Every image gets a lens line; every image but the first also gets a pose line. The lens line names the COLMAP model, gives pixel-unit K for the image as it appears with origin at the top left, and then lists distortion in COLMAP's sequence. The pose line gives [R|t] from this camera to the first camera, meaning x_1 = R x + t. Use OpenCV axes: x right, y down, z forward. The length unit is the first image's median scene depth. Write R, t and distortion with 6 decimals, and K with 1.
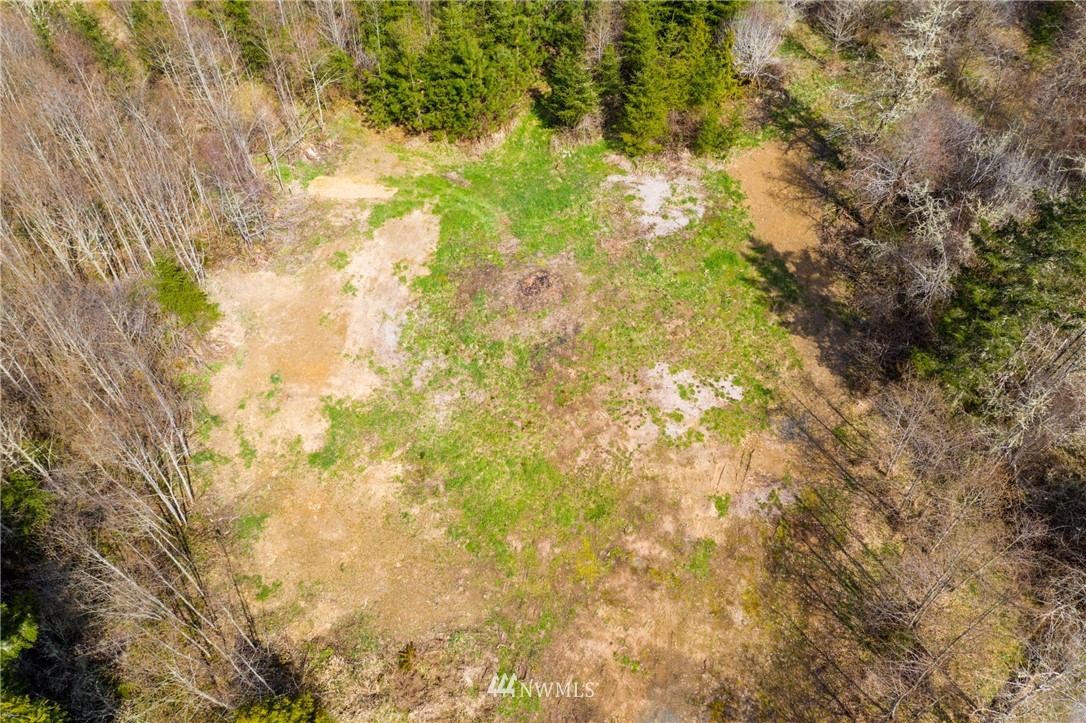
lens RADIAL K [[869.5, 0, 537.9], [0, 869.5, 351.3], [0, 0, 1]] dist [-0.009424, -0.004392]
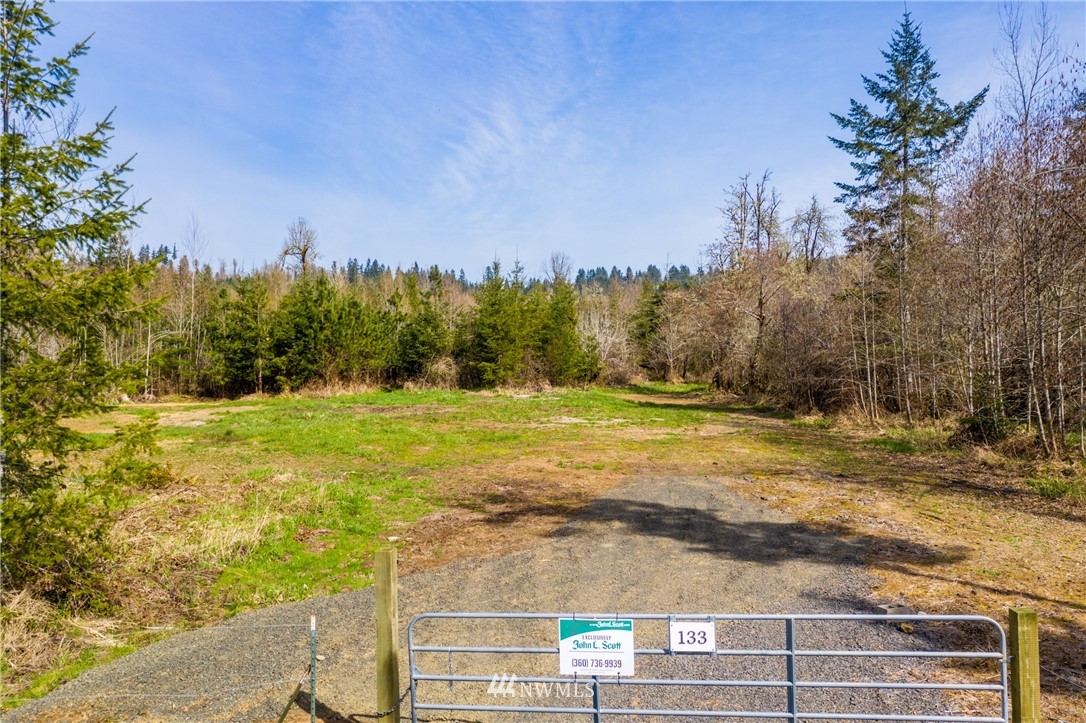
lens RADIAL K [[869.5, 0, 545.2], [0, 869.5, 364.3], [0, 0, 1]] dist [-0.009424, -0.004392]
pose [[0.980082, 0.013580, 0.198127, -0.026766], [0.148990, 0.609347, -0.778780, 0.595619], [-0.131304, 0.792788, 0.595187, 0.487197]]
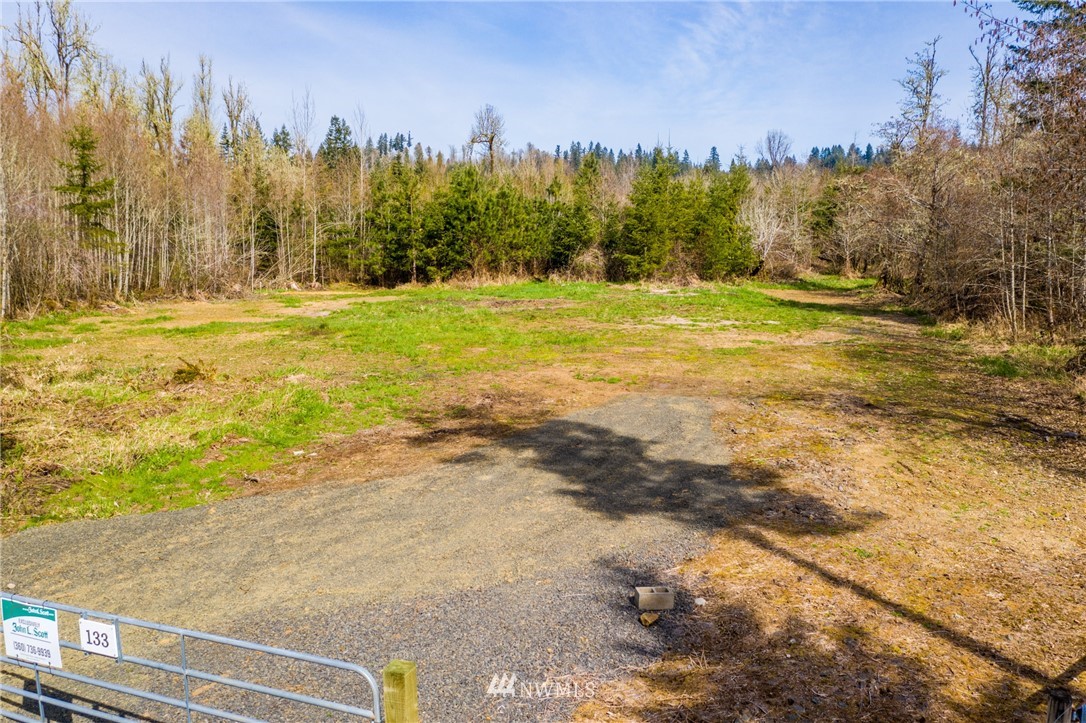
lens RADIAL K [[869.5, 0, 539.4], [0, 869.5, 361.4], [0, 0, 1]] dist [-0.009424, -0.004392]
pose [[0.997737, 0.028575, -0.060863, 0.076329], [-0.063246, 0.706074, -0.705308, 0.575884], [0.022820, 0.707561, 0.706284, 0.487982]]
